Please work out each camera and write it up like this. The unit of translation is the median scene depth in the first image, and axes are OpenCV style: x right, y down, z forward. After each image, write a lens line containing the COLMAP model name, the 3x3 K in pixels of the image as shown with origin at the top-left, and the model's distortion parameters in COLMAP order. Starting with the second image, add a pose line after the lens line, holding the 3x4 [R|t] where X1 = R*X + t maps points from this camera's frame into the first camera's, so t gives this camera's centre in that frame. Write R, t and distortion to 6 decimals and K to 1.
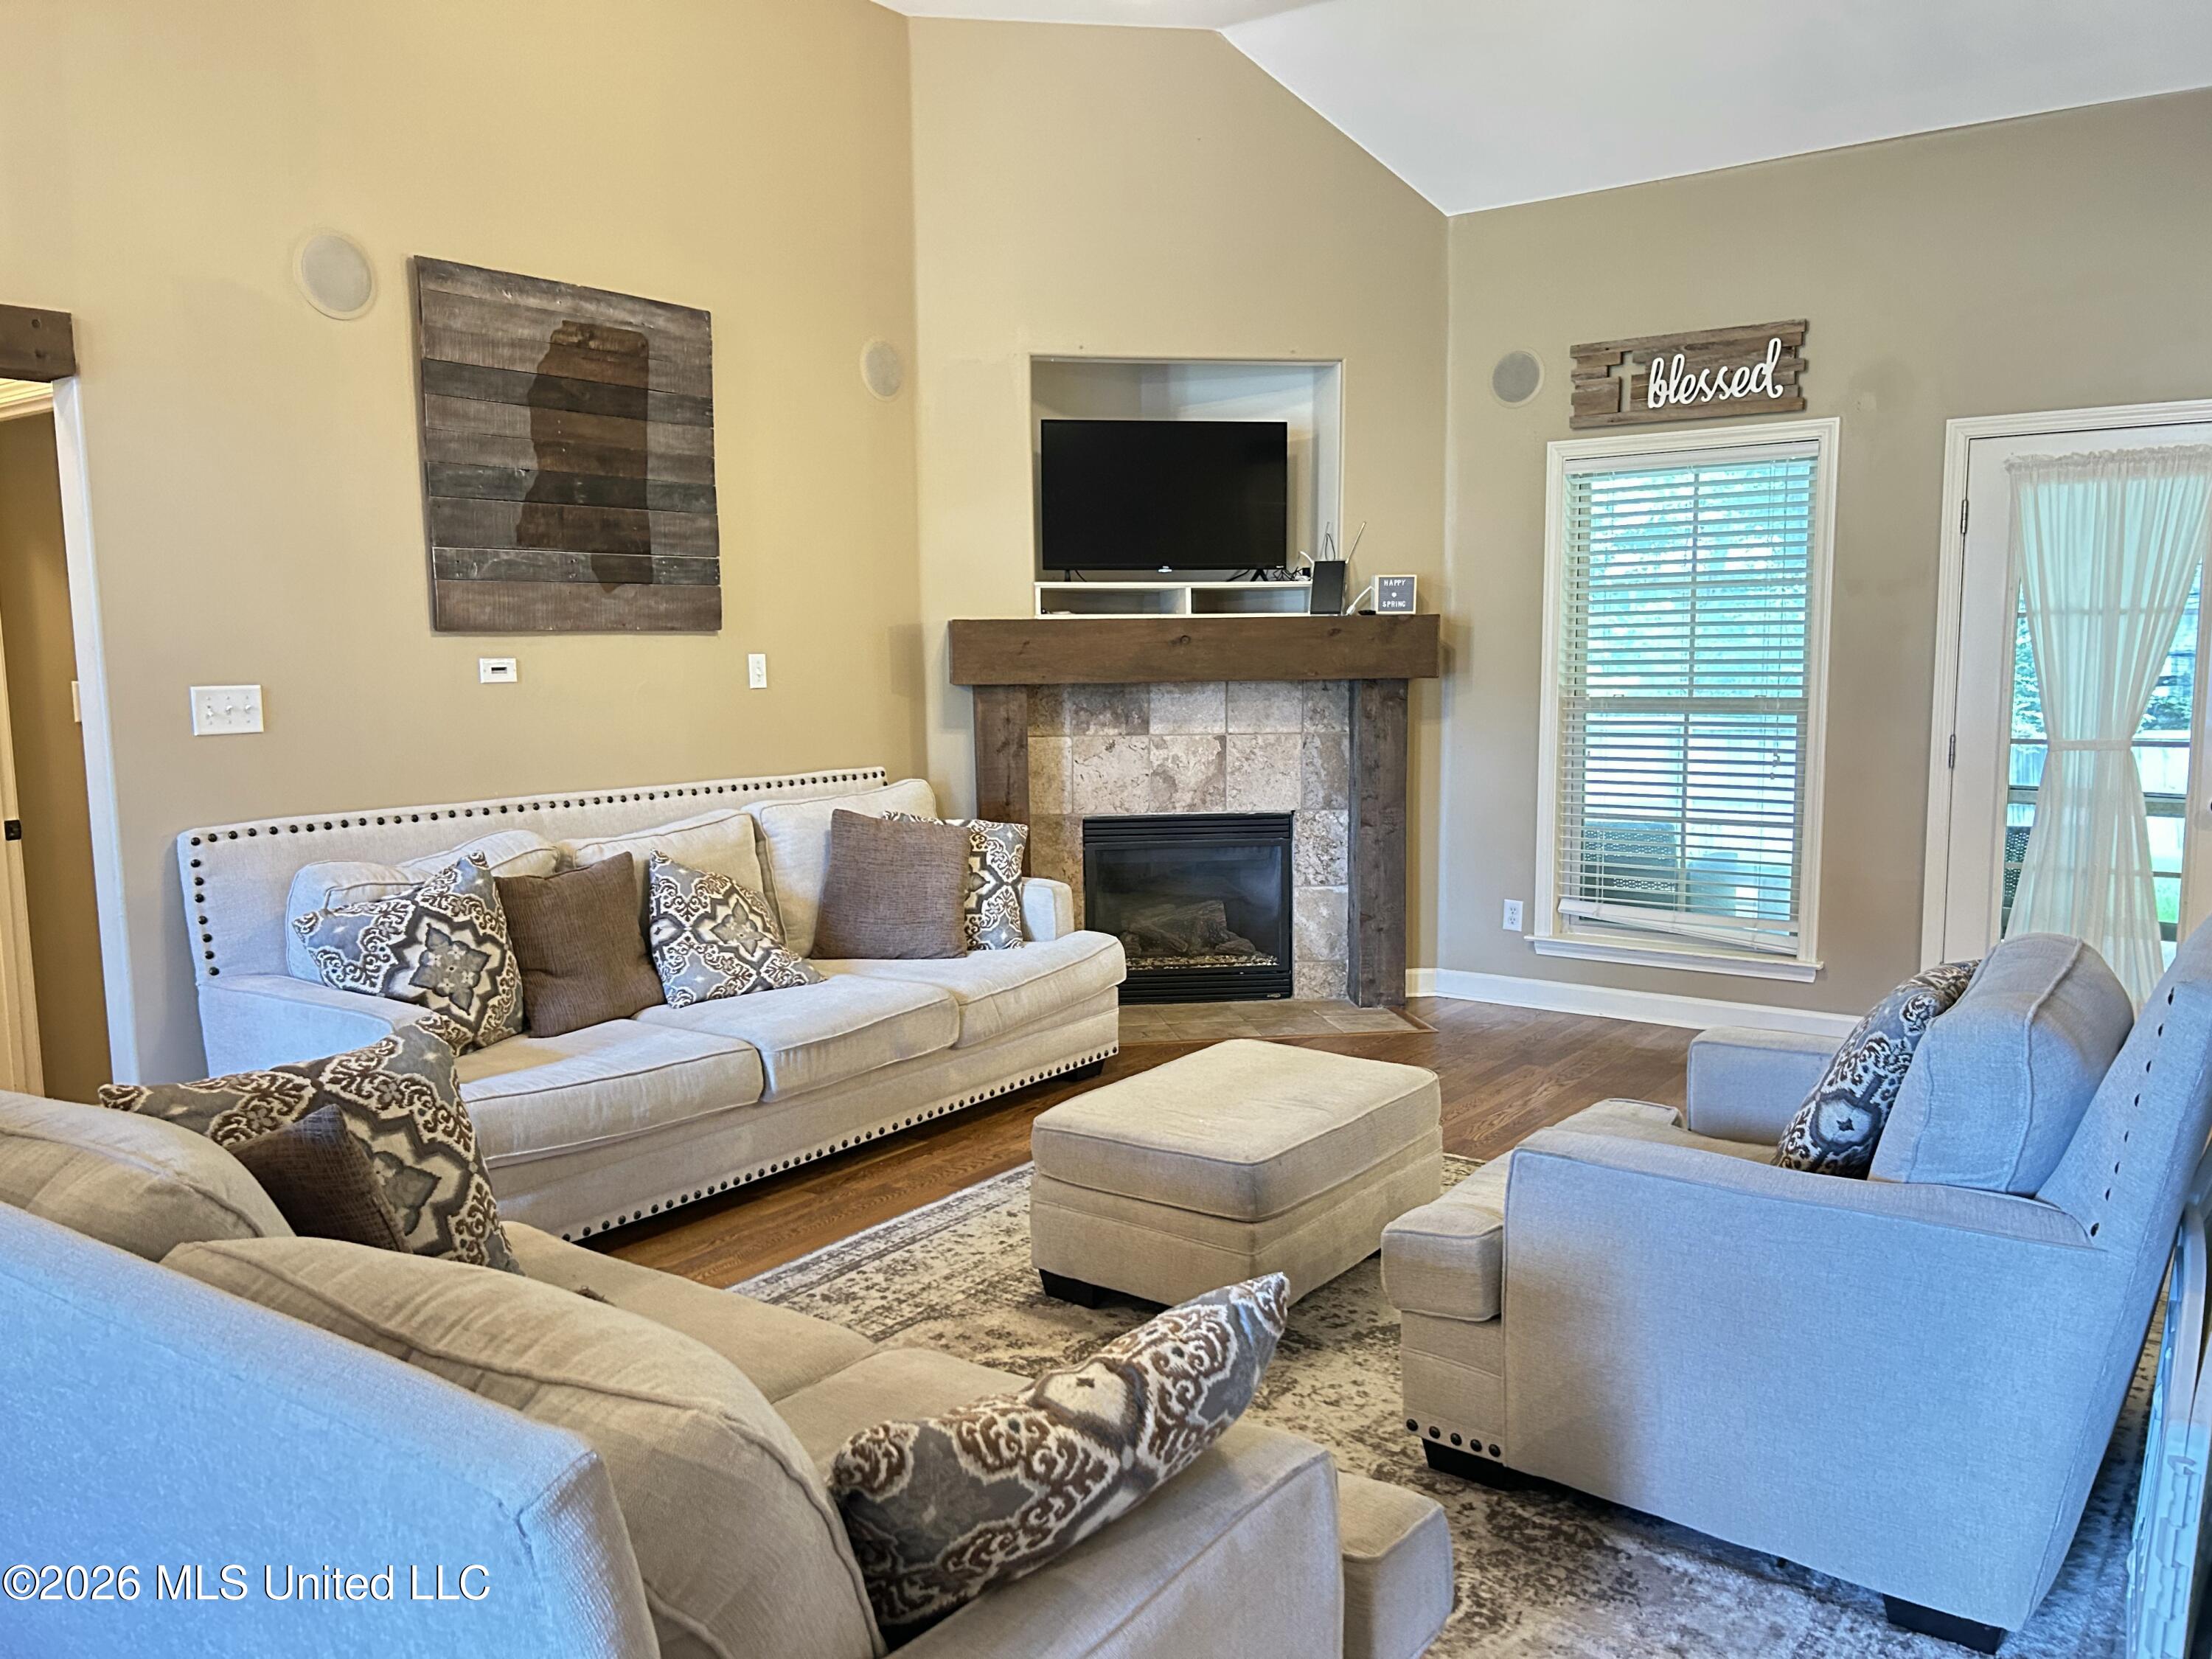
lens RADIAL K [[1668.9, 0, 1109.0], [0, 1668.9, 851.9], [0, 0, 1]] dist [0.057166, -0.056901]
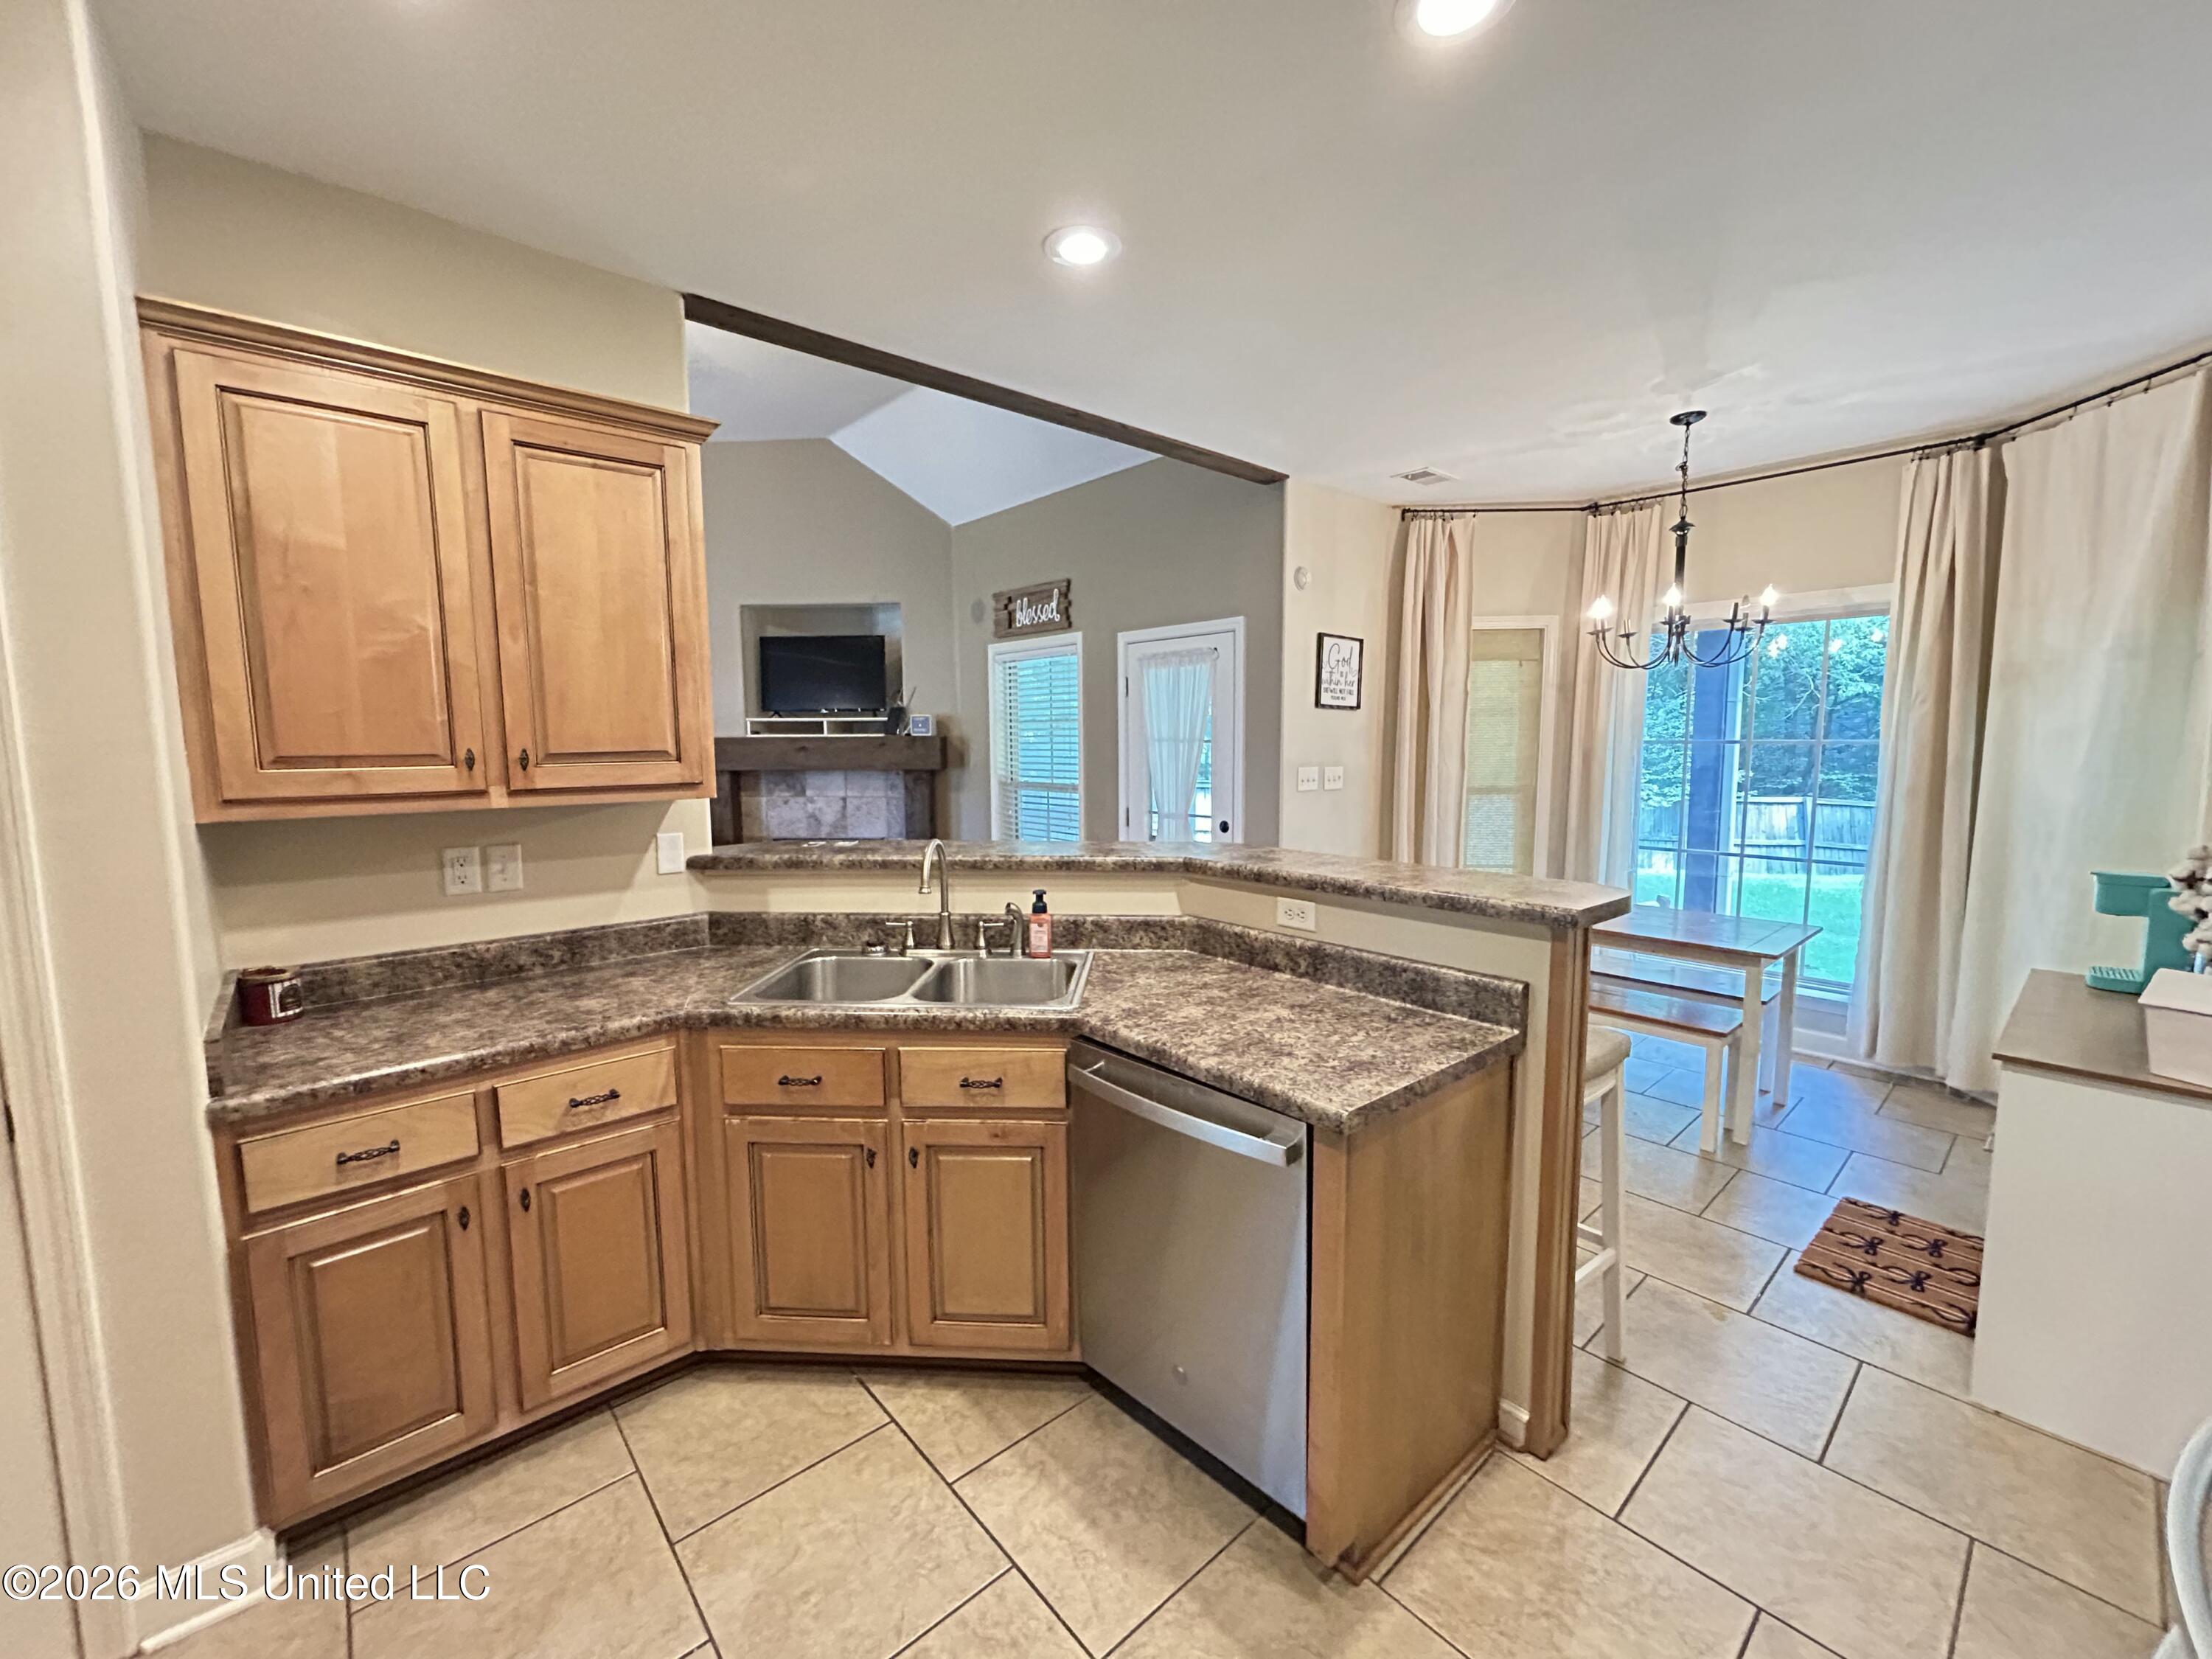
lens RADIAL K [[894.0, 0, 1099.5], [0, 894.0, 832.6], [0, 0, 1]] dist [-0.003036, -0.000525]
pose [[0.977770, 0.025758, -0.208090, 0.769638], [-0.028895, 0.999510, -0.012049, -0.034534], [0.207678, 0.017794, 0.978035, 0.075365]]
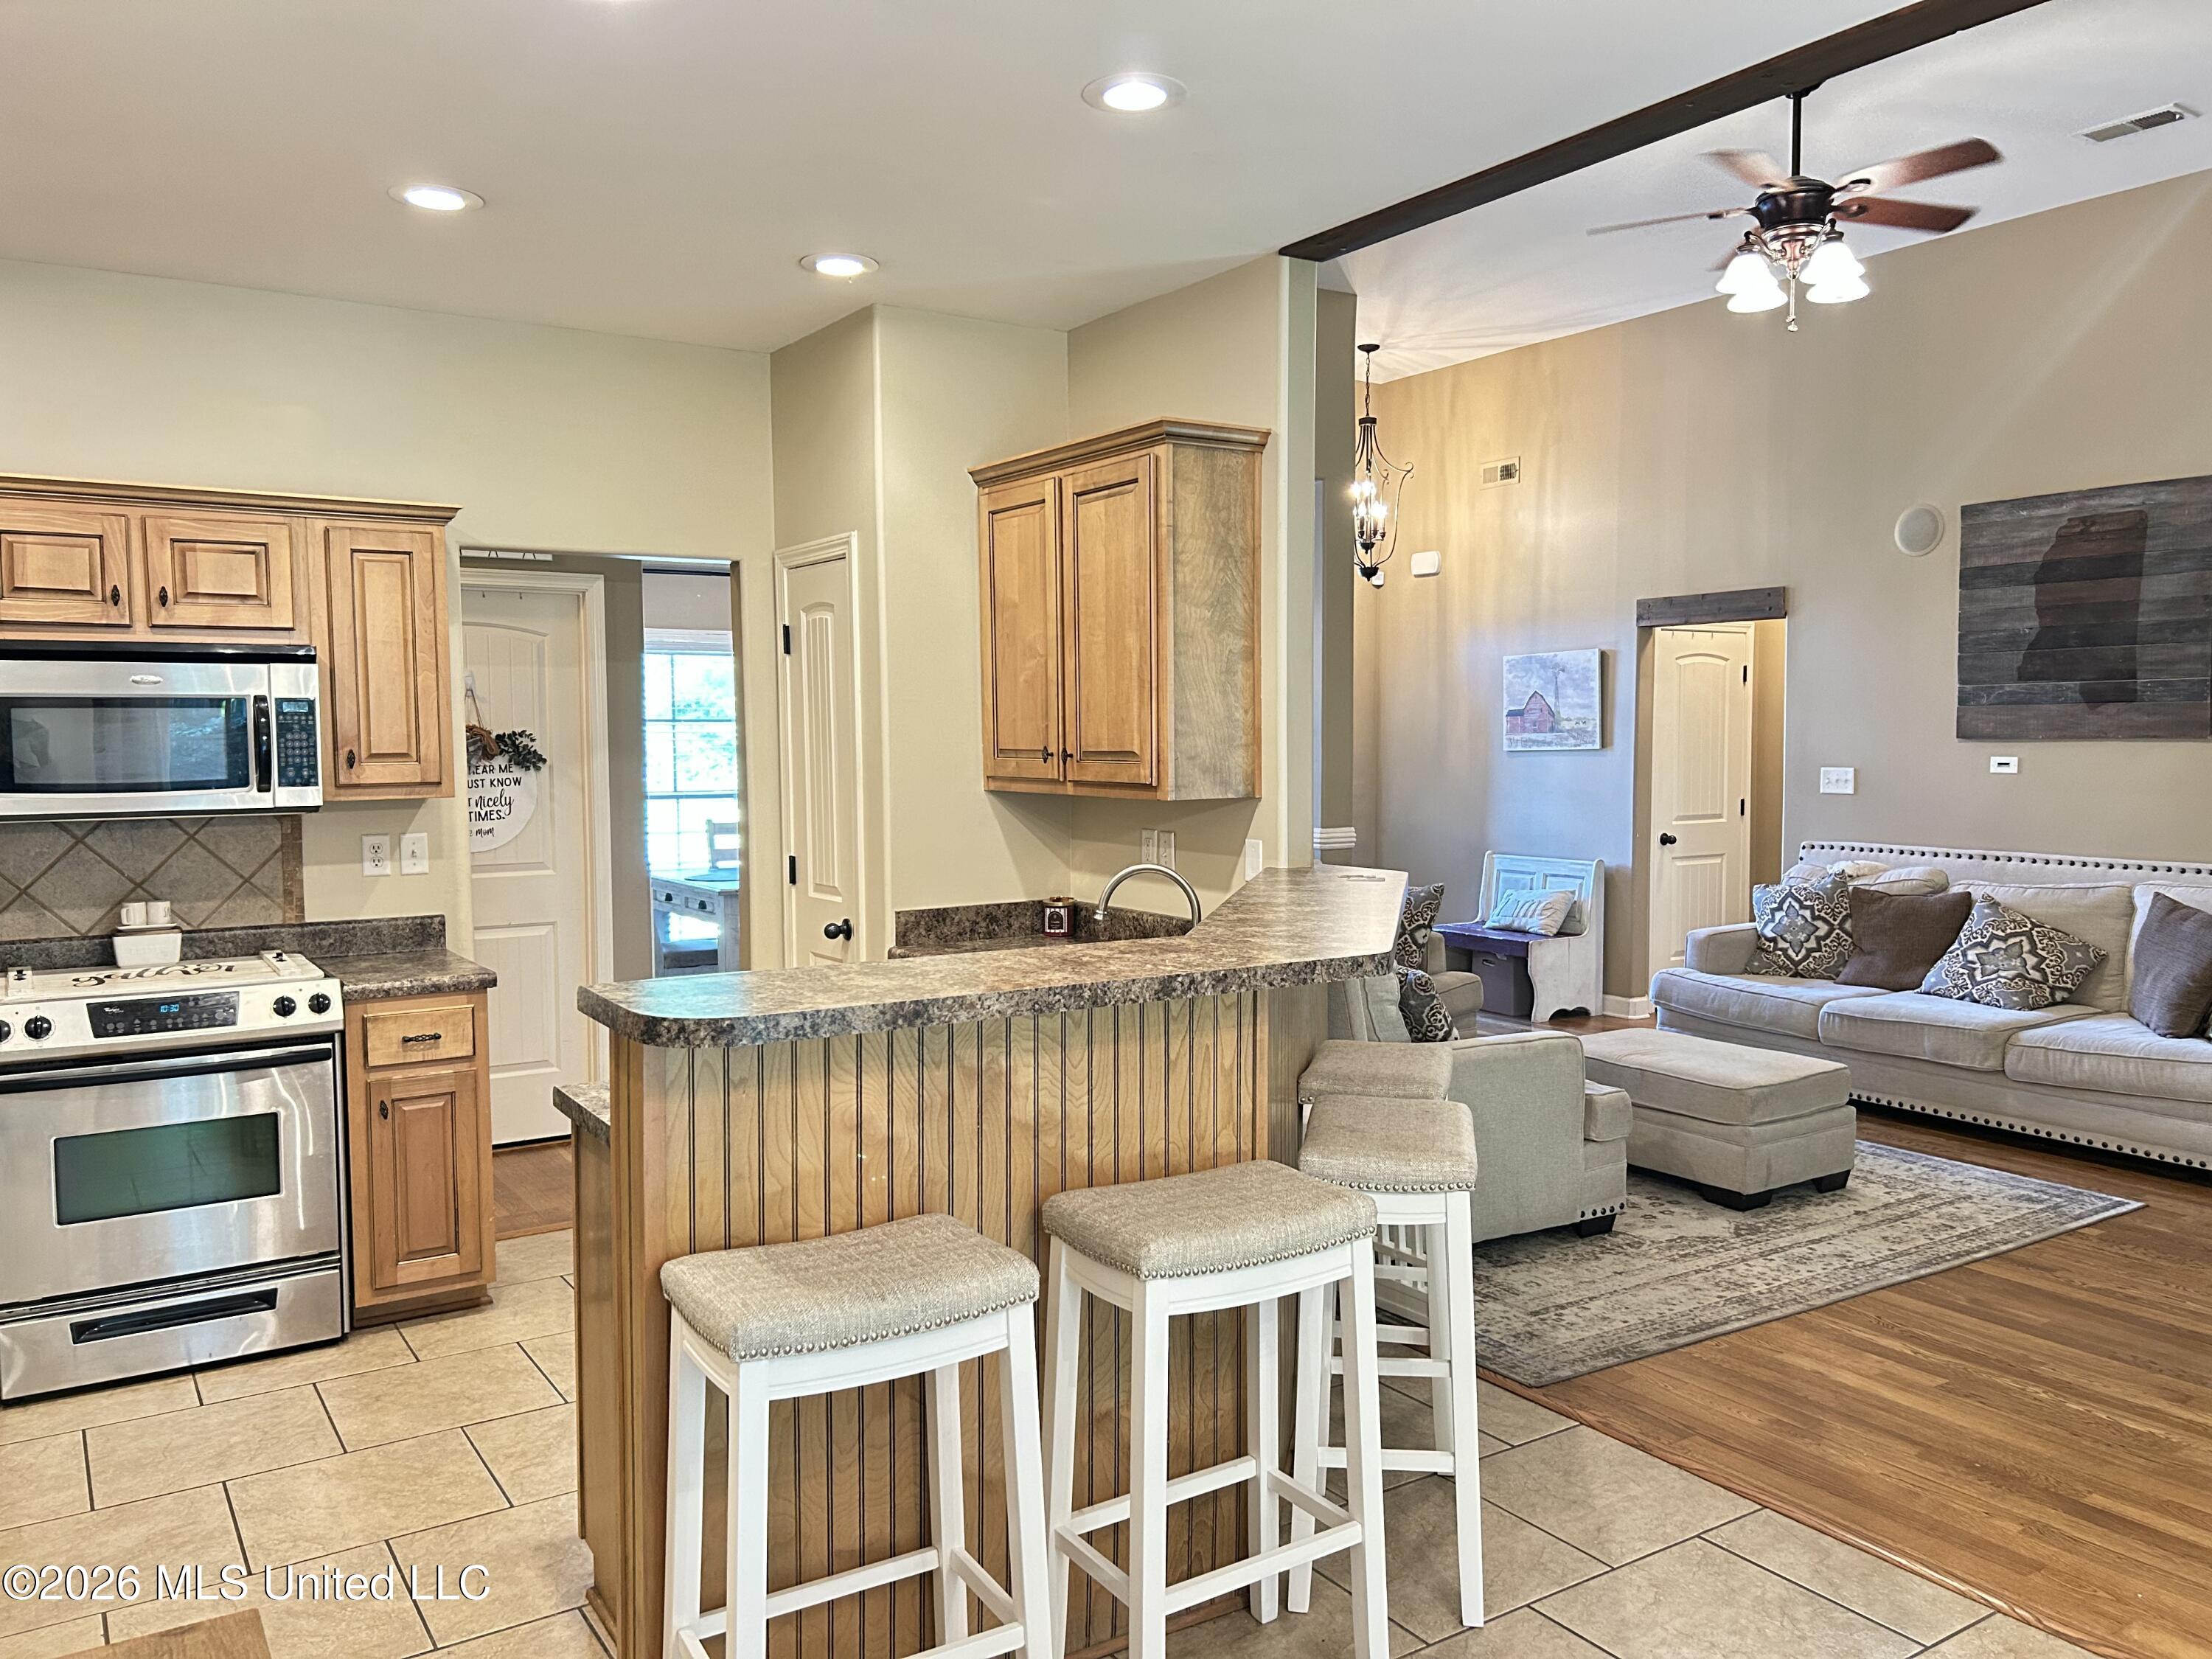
lens RADIAL K [[1668.9, 0, 1126.6], [0, 1668.9, 840.6], [0, 0, 1]] dist [0.057166, -0.056901]
pose [[-0.336784, 0.075171, -0.938576, 1.301005], [-0.109822, 0.986869, 0.118446, -0.134163], [0.935155, 0.142967, -0.324106, 0.774771]]
